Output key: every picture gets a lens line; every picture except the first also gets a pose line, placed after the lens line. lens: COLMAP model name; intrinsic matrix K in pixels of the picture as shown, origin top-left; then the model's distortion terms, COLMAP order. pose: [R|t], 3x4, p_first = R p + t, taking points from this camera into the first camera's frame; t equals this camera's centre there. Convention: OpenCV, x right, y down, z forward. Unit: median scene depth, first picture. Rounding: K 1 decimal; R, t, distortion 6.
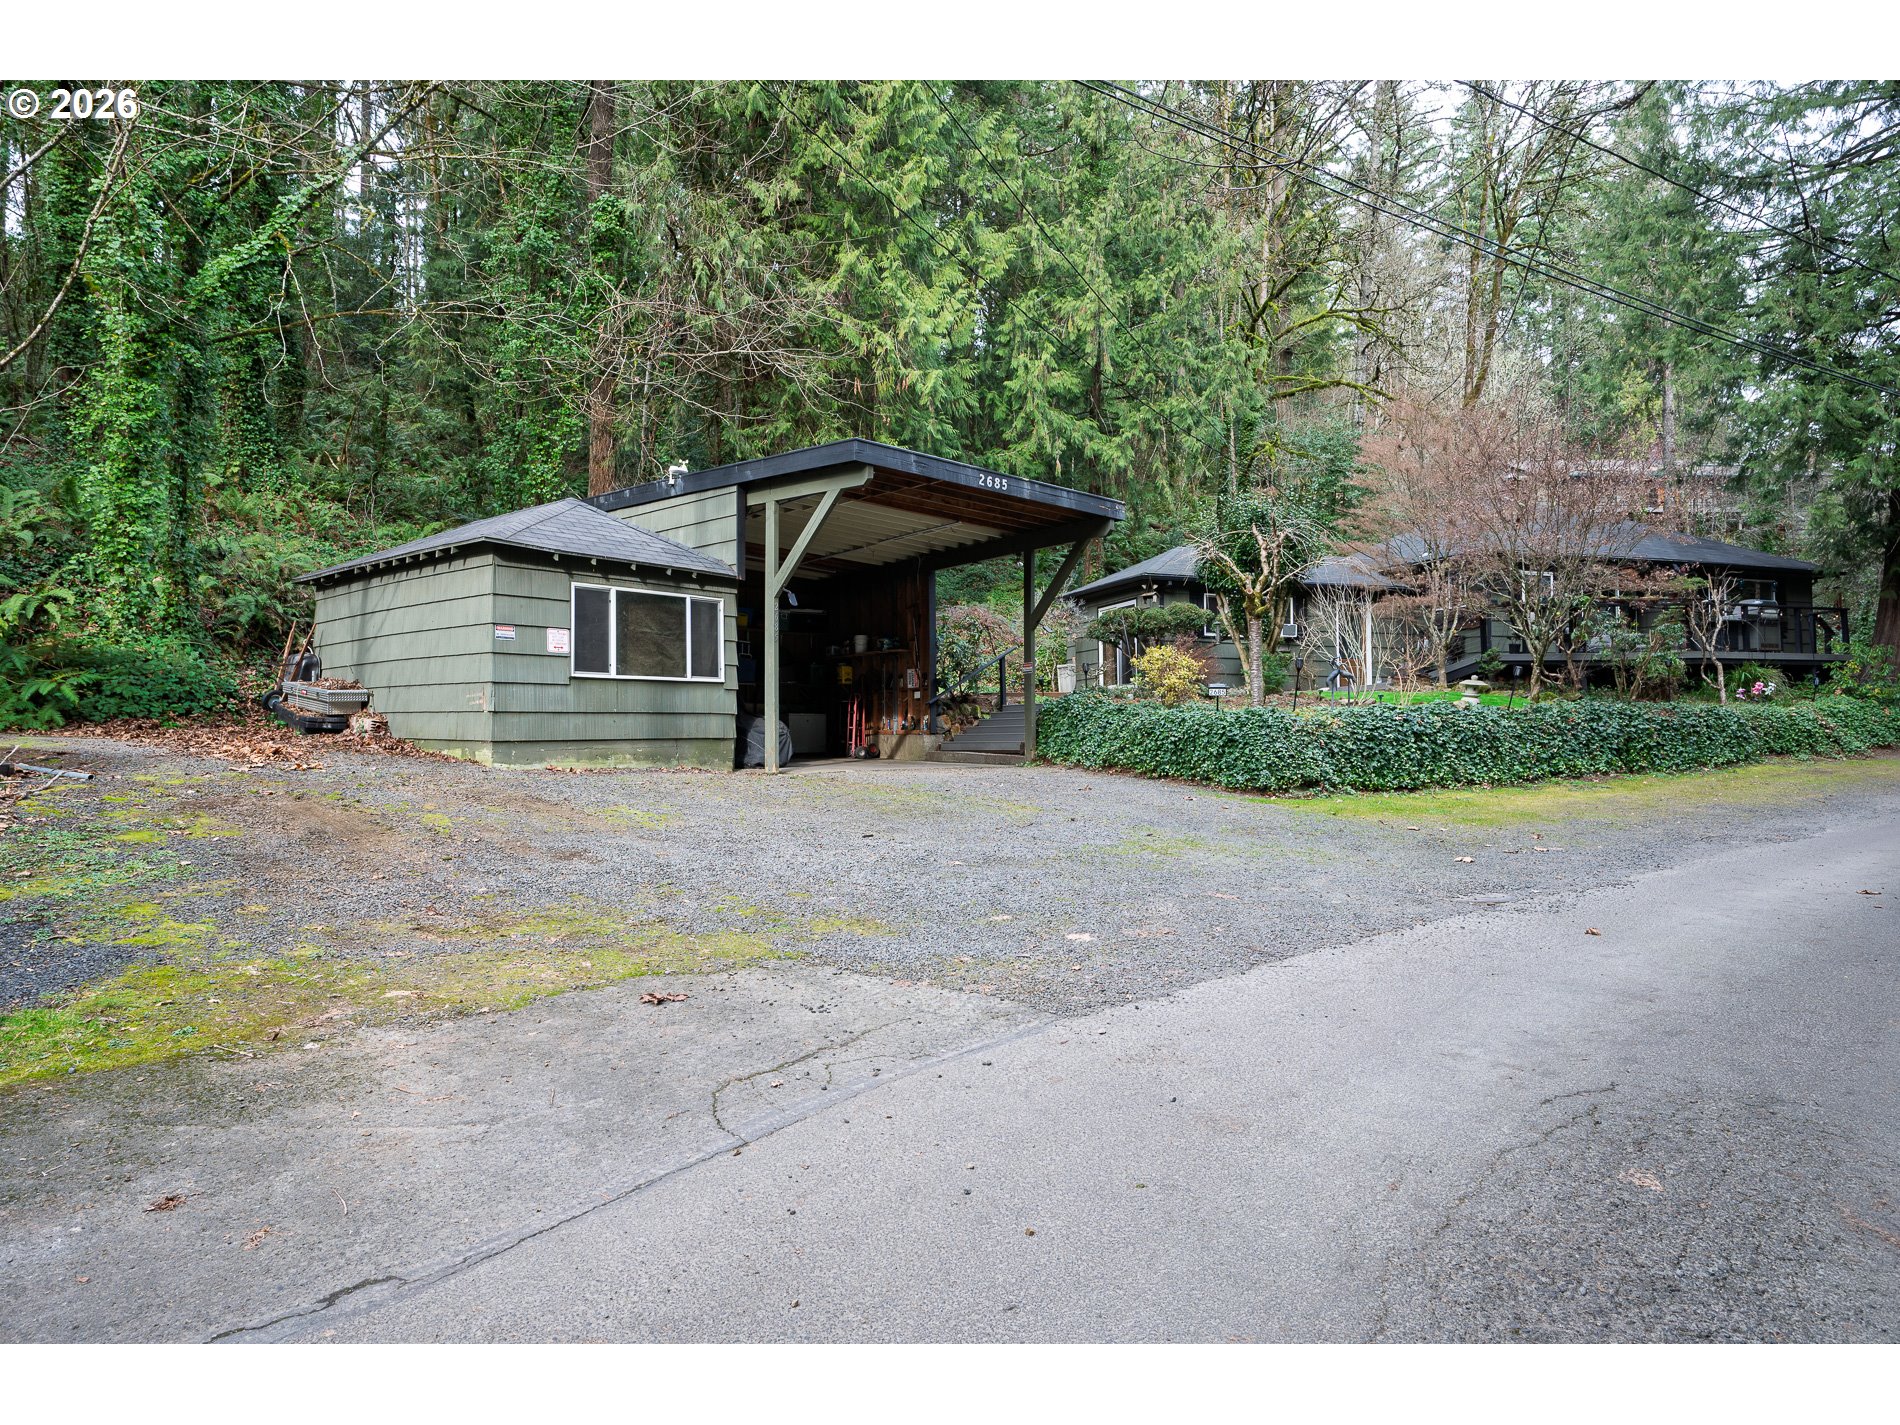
lens RADIAL K [[1097.5, 0, 950.0], [0, 1097.5, 712.5], [0, 0, 1]] dist [-0.002712, 0.000806]
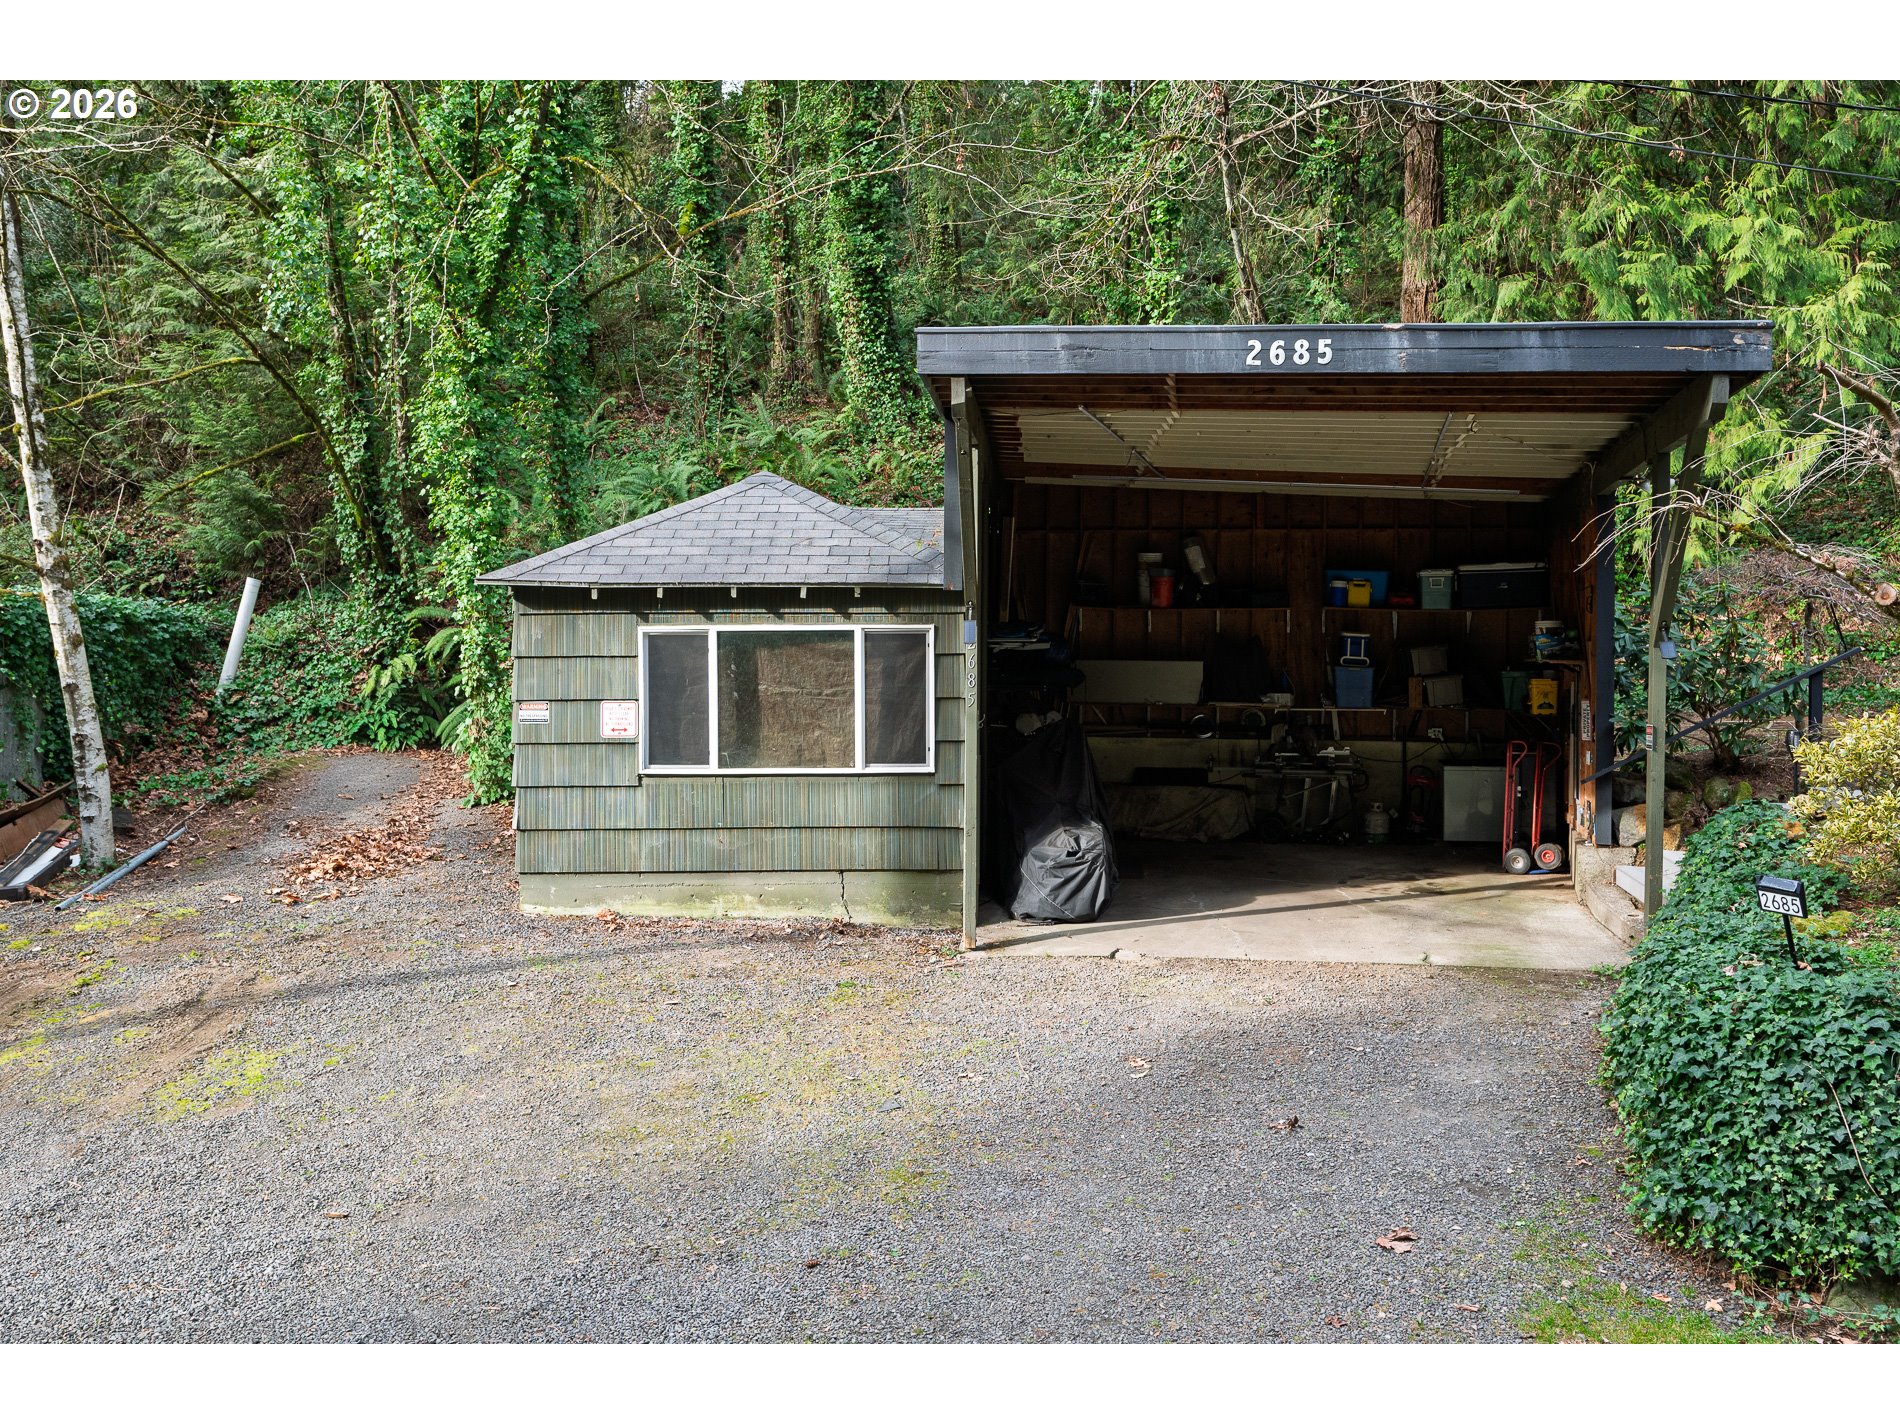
lens RADIAL K [[1597.3, 0, 1045.2], [0, 1597.3, 705.7], [0, 0, 1]] dist [0.001301, 0.006629]
pose [[0.642463, 0.032537, -0.765626, 0.402216], [0.014945, 0.998376, 0.054970, -0.092611], [0.766171, -0.046759, 0.640933, 0.448518]]
